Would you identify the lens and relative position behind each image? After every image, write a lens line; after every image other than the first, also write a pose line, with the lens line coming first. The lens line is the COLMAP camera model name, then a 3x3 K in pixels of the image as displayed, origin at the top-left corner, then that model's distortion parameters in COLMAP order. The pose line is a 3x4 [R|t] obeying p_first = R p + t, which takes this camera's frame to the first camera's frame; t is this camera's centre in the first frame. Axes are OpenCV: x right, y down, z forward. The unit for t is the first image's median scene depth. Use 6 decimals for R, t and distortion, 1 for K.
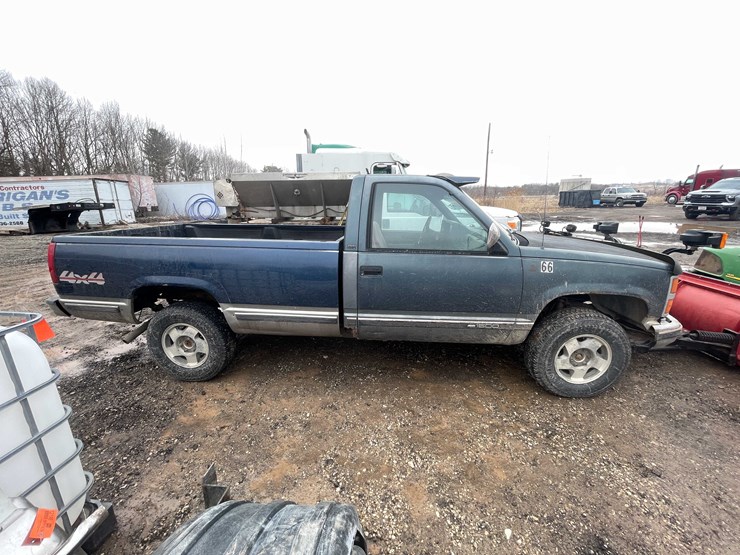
lens RADIAL K [[298.0, 0, 368.3], [0, 298.0, 277.2], [0, 0, 1]] dist [-0.004650, 0.000314]
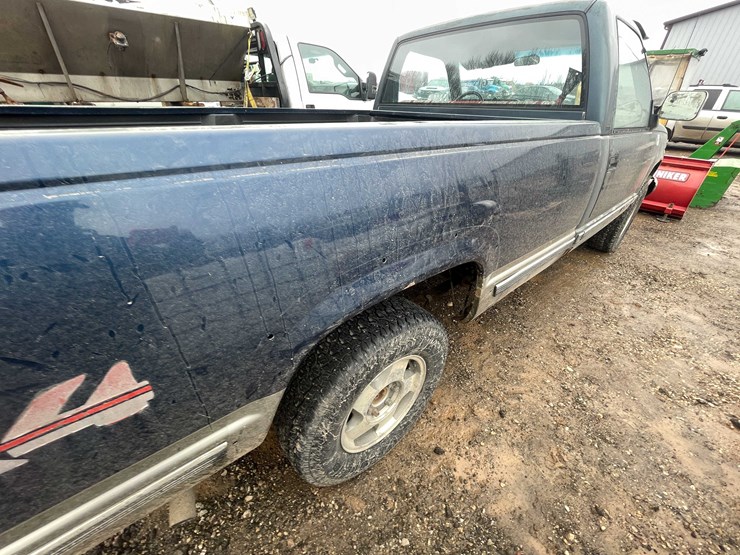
lens RADIAL K [[298.8, 0, 367.9], [0, 298.8, 277.3], [0, 0, 1]] dist [-0.003605, -0.000019]
pose [[0.705163, -0.349137, 0.617130, -0.932475], [0.153116, 0.924812, 0.348250, -0.103287], [-0.692316, -0.151080, 0.705601, 0.826455]]
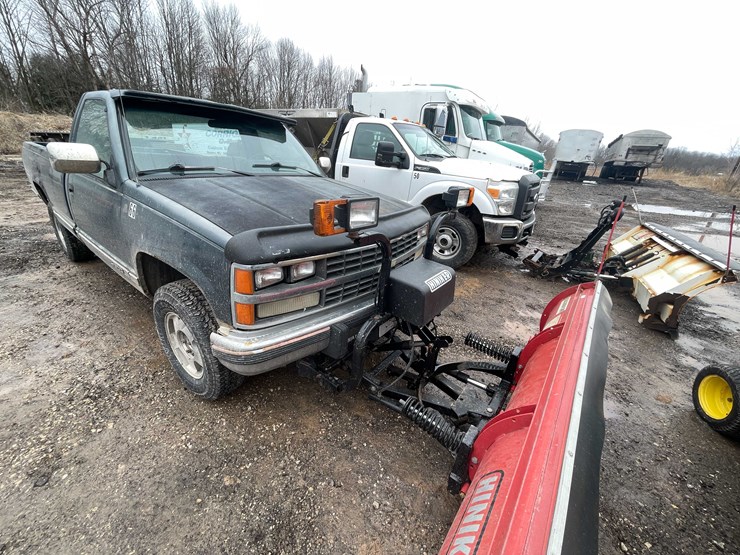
lens RADIAL K [[298.0, 0, 368.3], [0, 298.0, 277.2], [0, 0, 1]] dist [-0.004650, 0.000314]
pose [[0.836679, 0.272398, -0.475150, 1.415630], [-0.207836, 0.960566, 0.184708, -0.127308], [0.506727, -0.055788, 0.860300, 0.591704]]
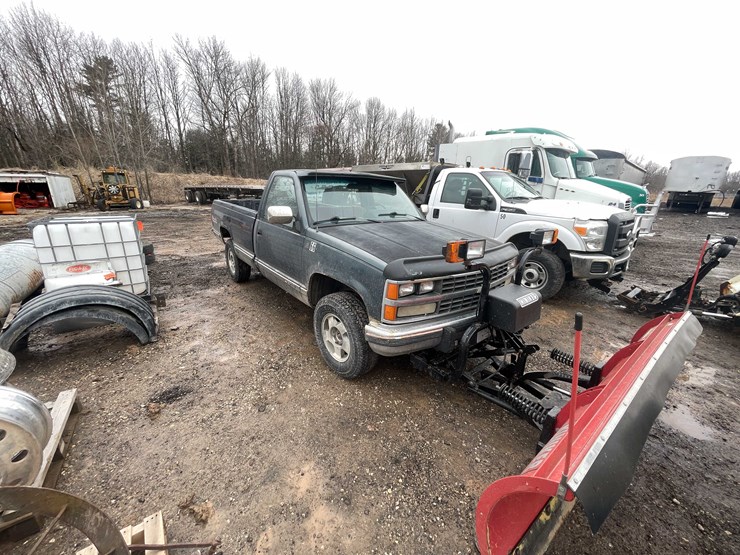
lens RADIAL K [[298.0, 0, 368.3], [0, 298.0, 277.2], [0, 0, 1]] dist [-0.004650, 0.000314]
pose [[0.682060, 0.236142, -0.692121, 1.506591], [-0.209646, 0.969845, 0.124299, -0.104200], [0.700602, 0.060320, 0.710998, 0.282429]]
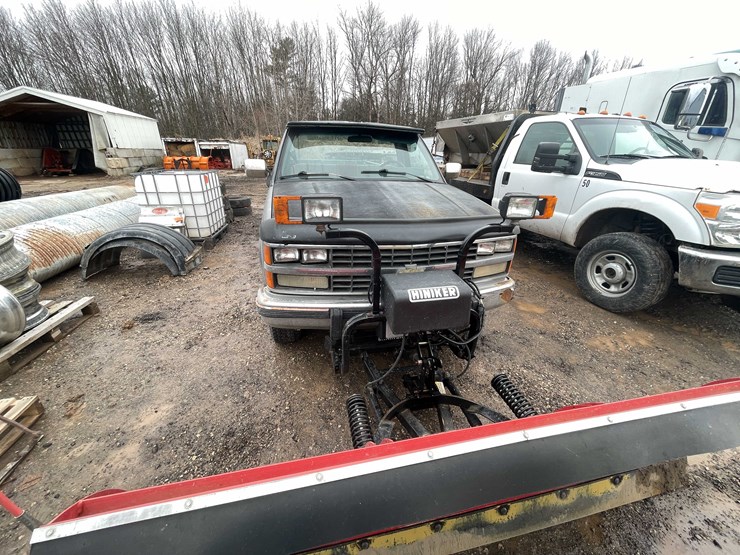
lens RADIAL K [[298.0, 0, 368.3], [0, 298.0, 277.2], [0, 0, 1]] dist [-0.004650, 0.000314]
pose [[0.296702, 0.387540, -0.872801, 1.715524], [-0.254907, 0.912934, 0.318706, -0.221584], [0.920321, 0.127922, 0.369656, 0.906502]]
